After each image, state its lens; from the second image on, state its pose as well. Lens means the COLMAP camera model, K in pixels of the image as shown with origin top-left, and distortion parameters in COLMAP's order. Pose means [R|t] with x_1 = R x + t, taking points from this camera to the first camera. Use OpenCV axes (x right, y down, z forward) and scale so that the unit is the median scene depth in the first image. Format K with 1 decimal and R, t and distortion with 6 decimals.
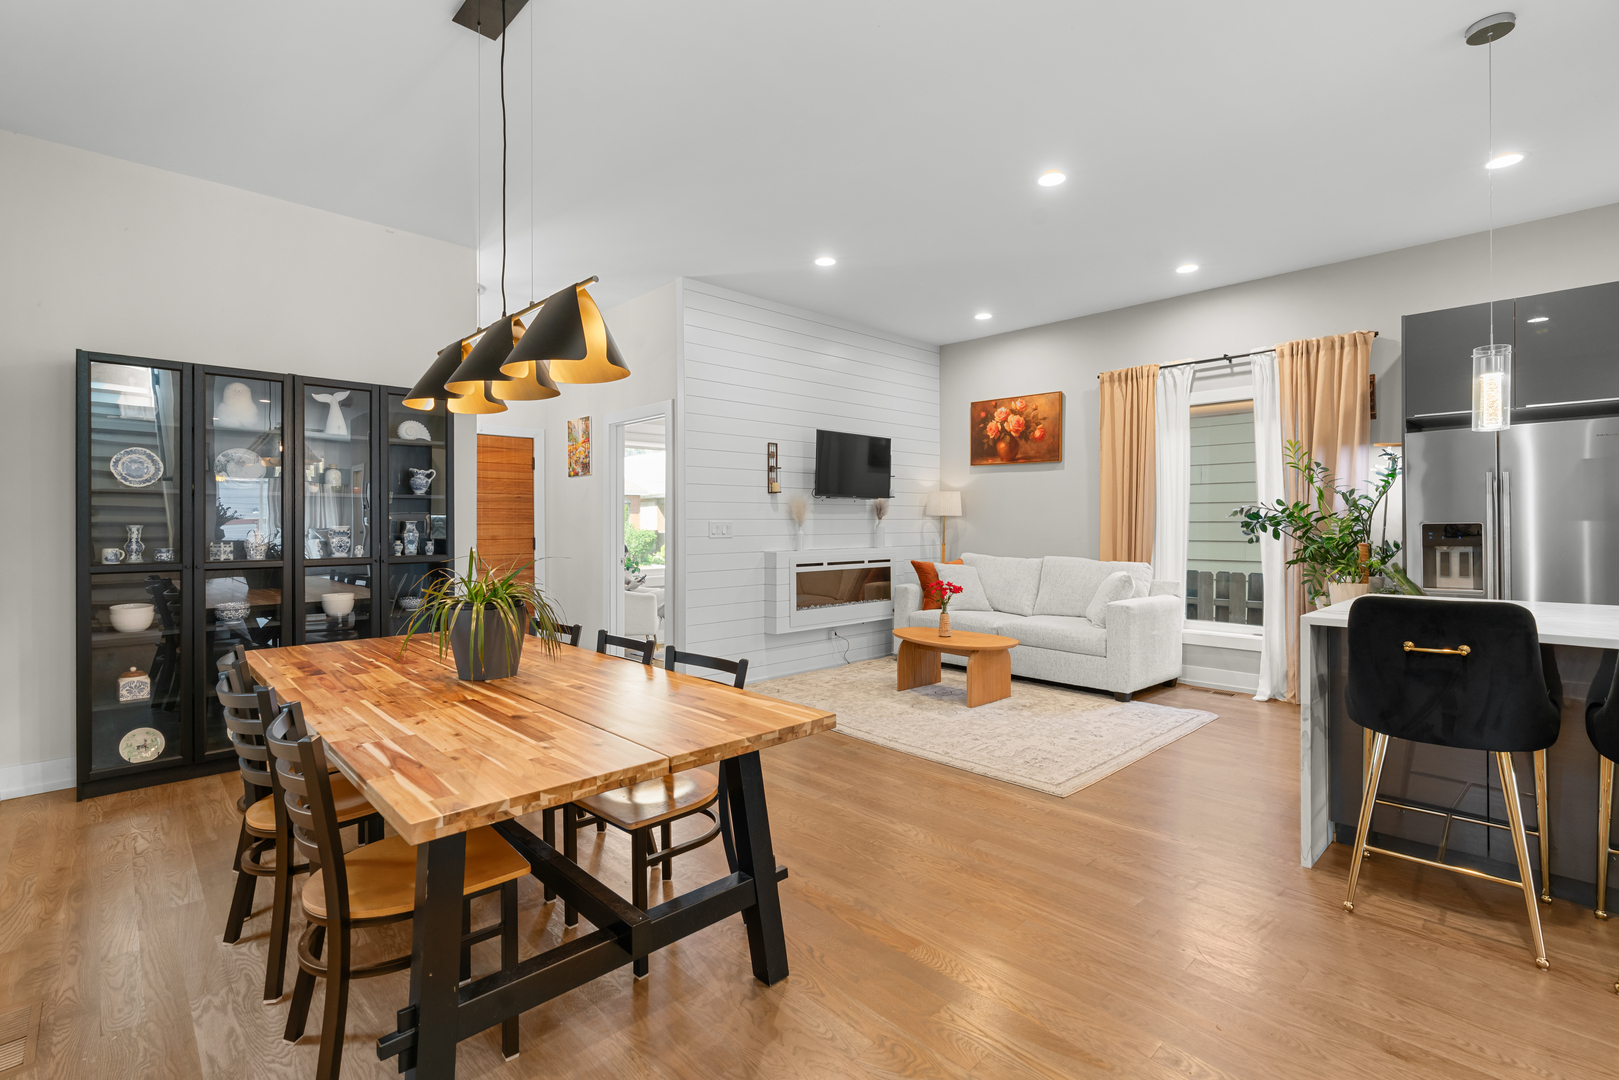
lens RADIAL K [[746.2, 0, 821.3], [0, 746.2, 525.1], [0, 0, 1]] dist [-0.010822, 0.003082]
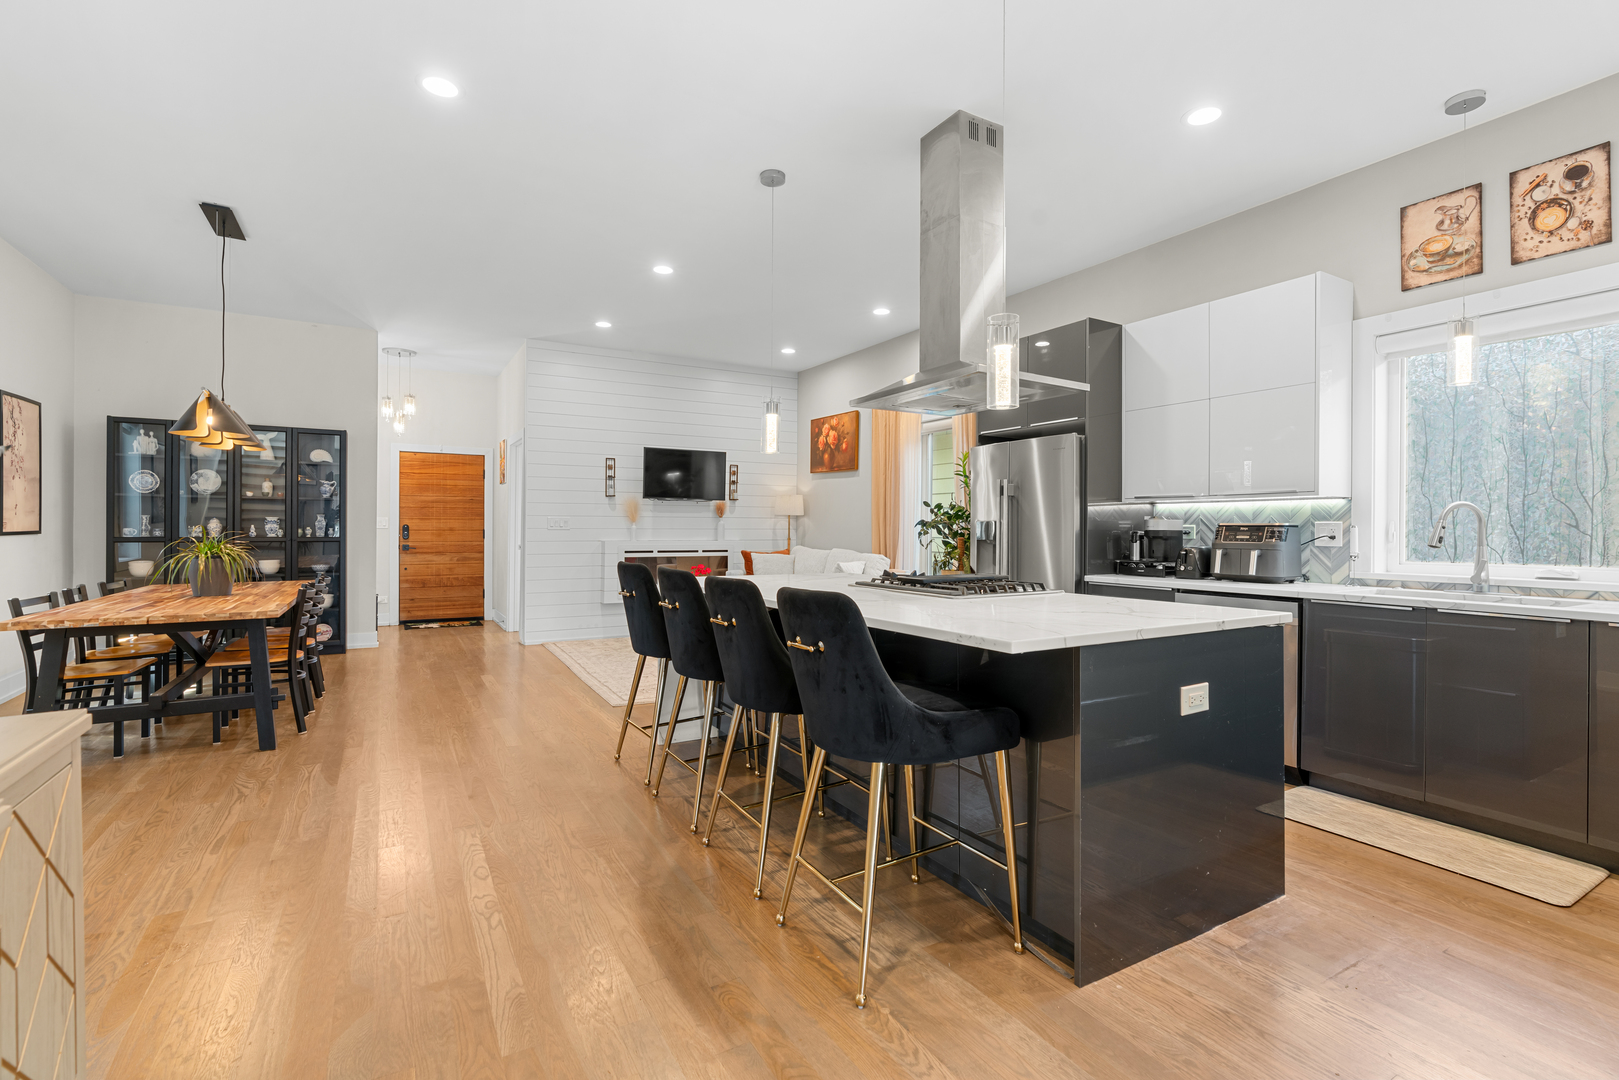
lens RADIAL K [[746.2, 0, 825.7], [0, 746.2, 531.3], [0, 0, 1]] dist [-0.010822, 0.003082]
pose [[0.970890, 0.011615, -0.239243, 0.644585], [-0.010568, 0.999928, 0.005659, 0.007426], [0.239292, -0.002966, 0.970943, -0.188478]]
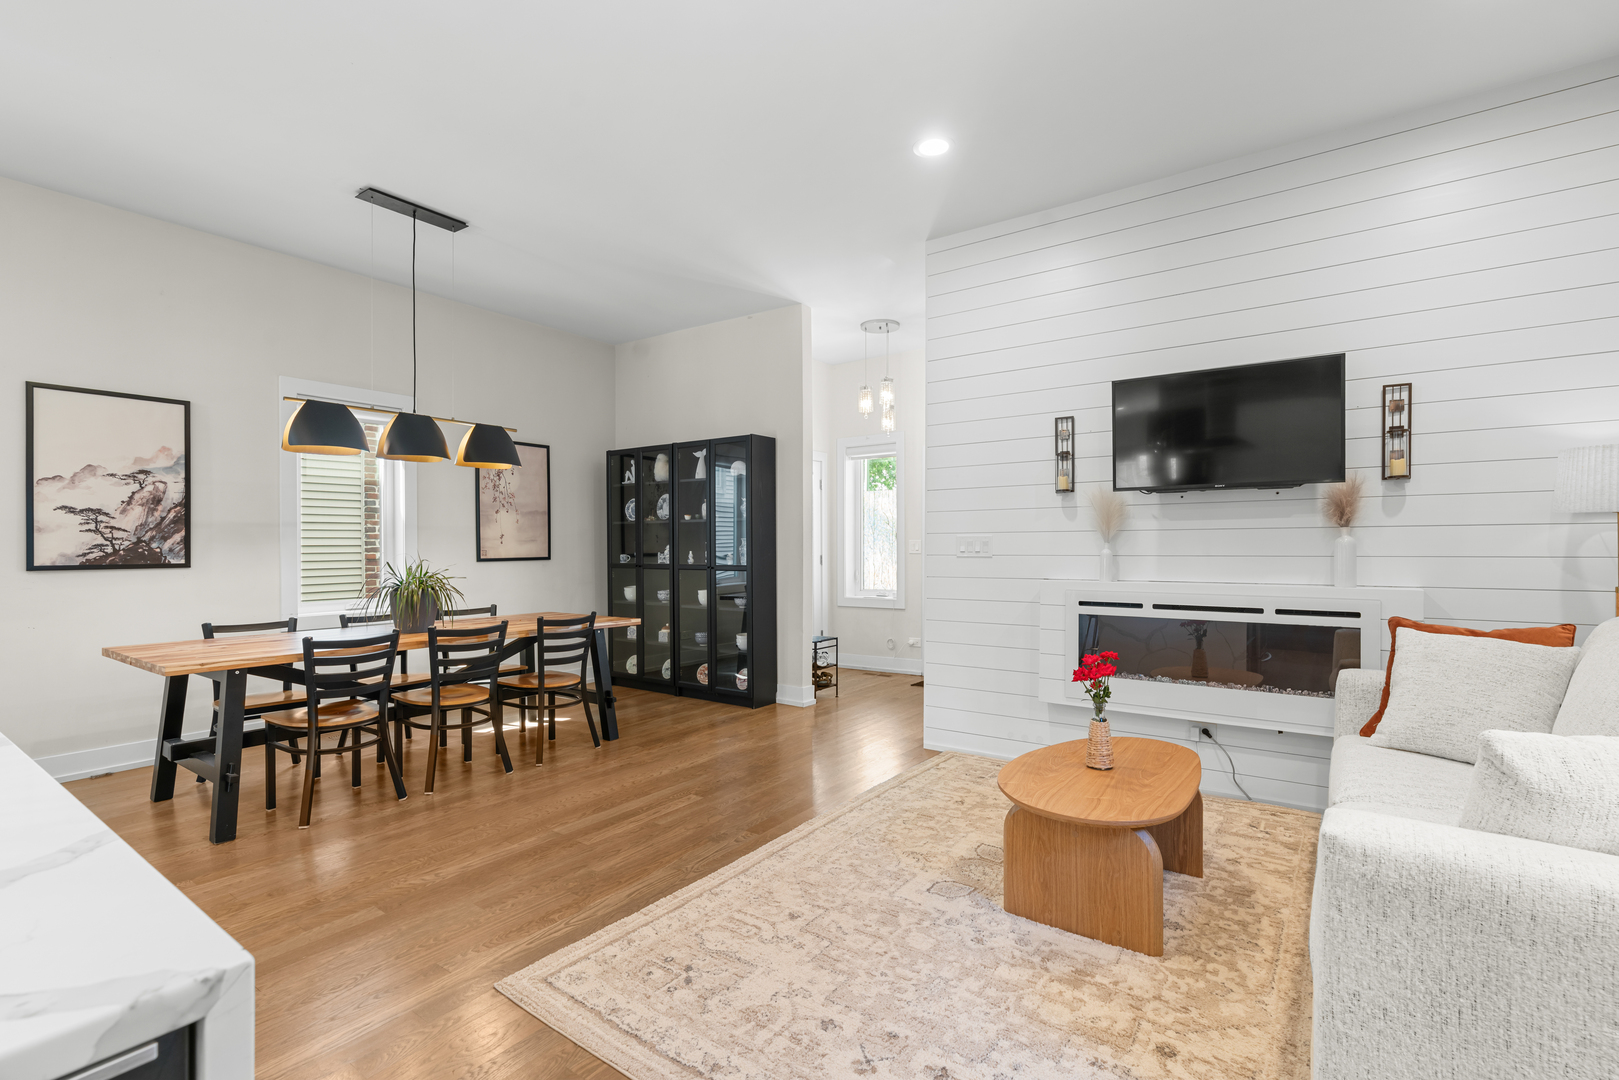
lens RADIAL K [[746.2, 0, 811.2], [0, 746.2, 547.1], [0, 0, 1]] dist [-0.010822, 0.003082]
pose [[0.168242, 0.003680, -0.985739, 0.580247], [0.001592, 0.999991, 0.004005, 0.003473], [0.985744, -0.002244, 0.168235, 0.694458]]
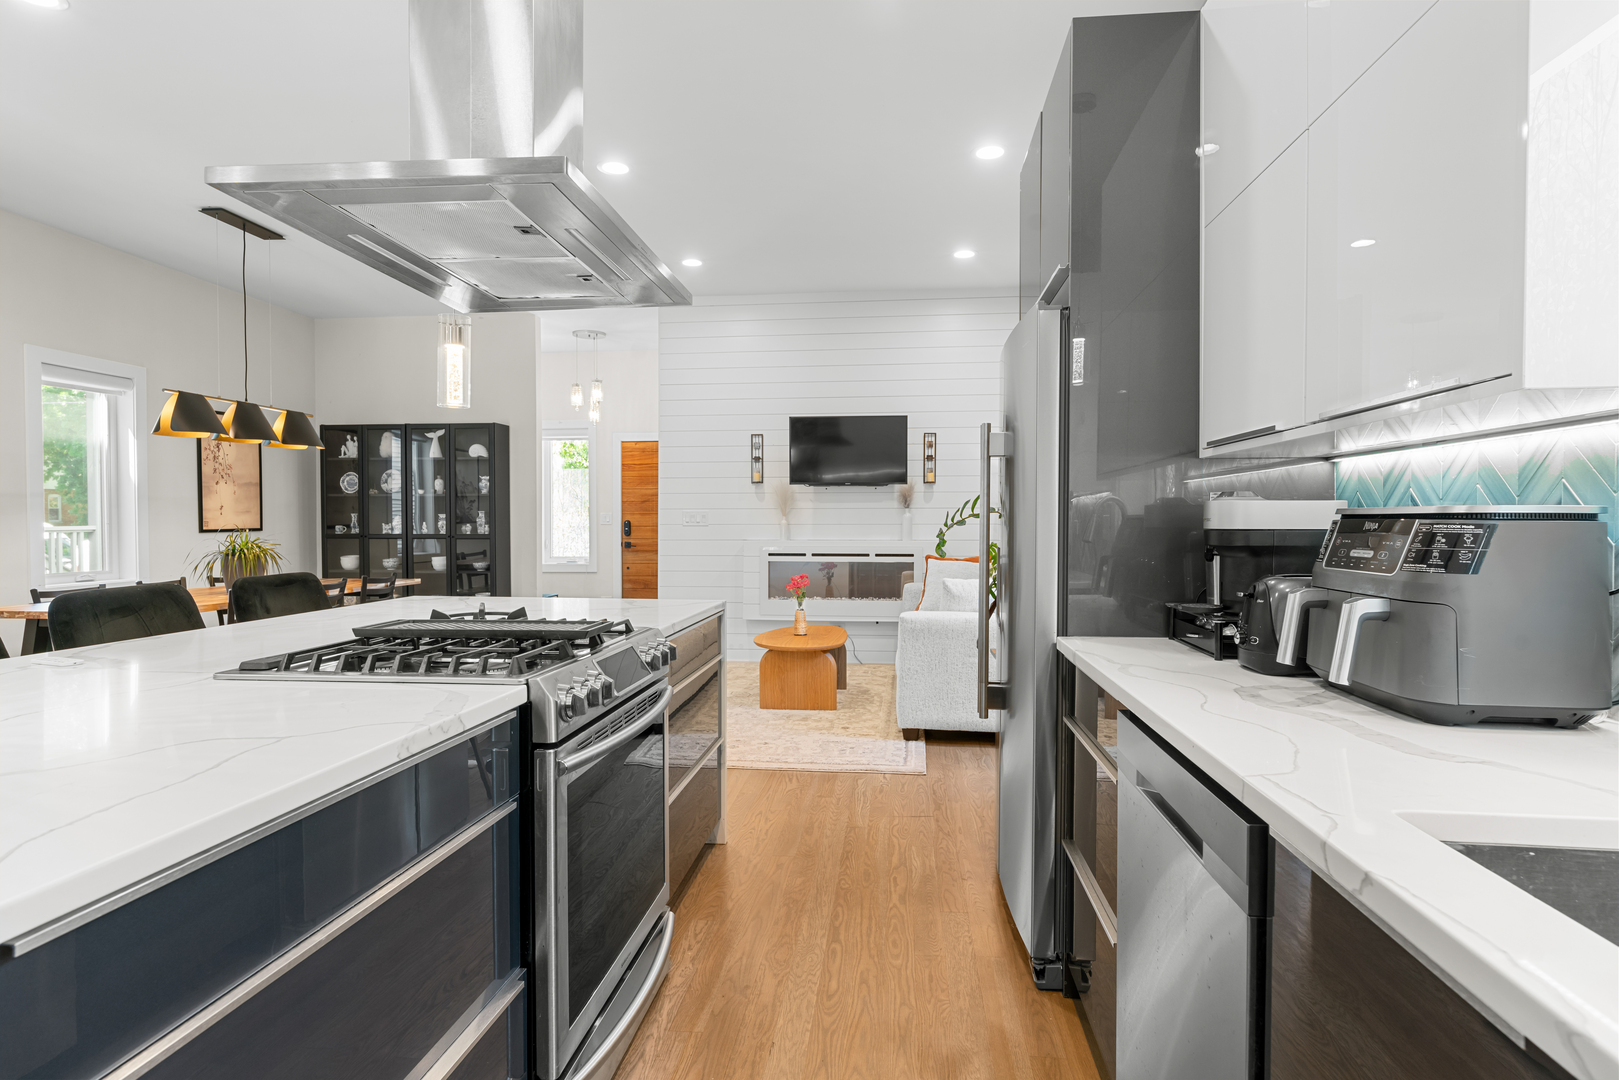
lens RADIAL K [[880.2, 0, 813.3], [0, 880.2, 532.9], [0, 0, 1]] dist [-0.007840, -0.000132]
pose [[0.632598, 0.016774, -0.774299, 0.964252], [-0.002086, 0.999799, 0.019955, 0.001248], [0.774478, -0.011009, 0.632505, 0.307458]]
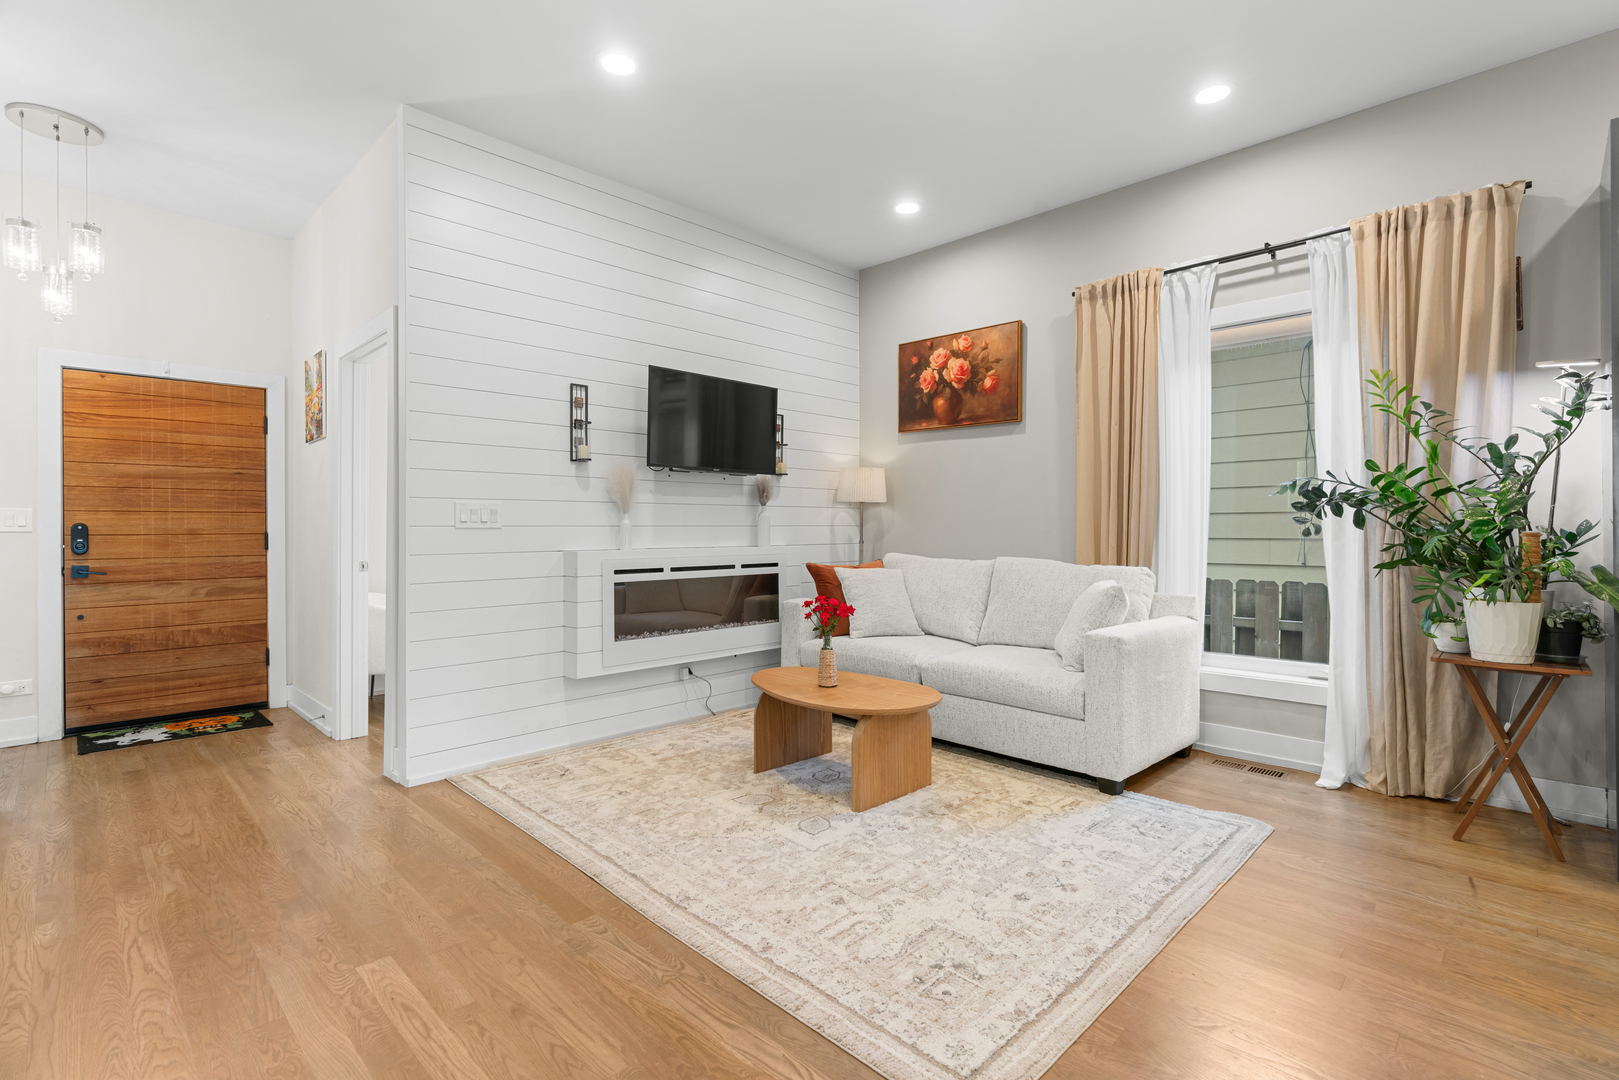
lens RADIAL K [[746.2, 0, 825.6], [0, 746.2, 530.4], [0, 0, 1]] dist [-0.010822, 0.003082]
pose [[0.999617, -0.000672, 0.027679, 0.138870], [0.000656, 1.000000, 0.000576, 0.018221], [-0.027679, -0.000557, 0.999617, 0.357166]]
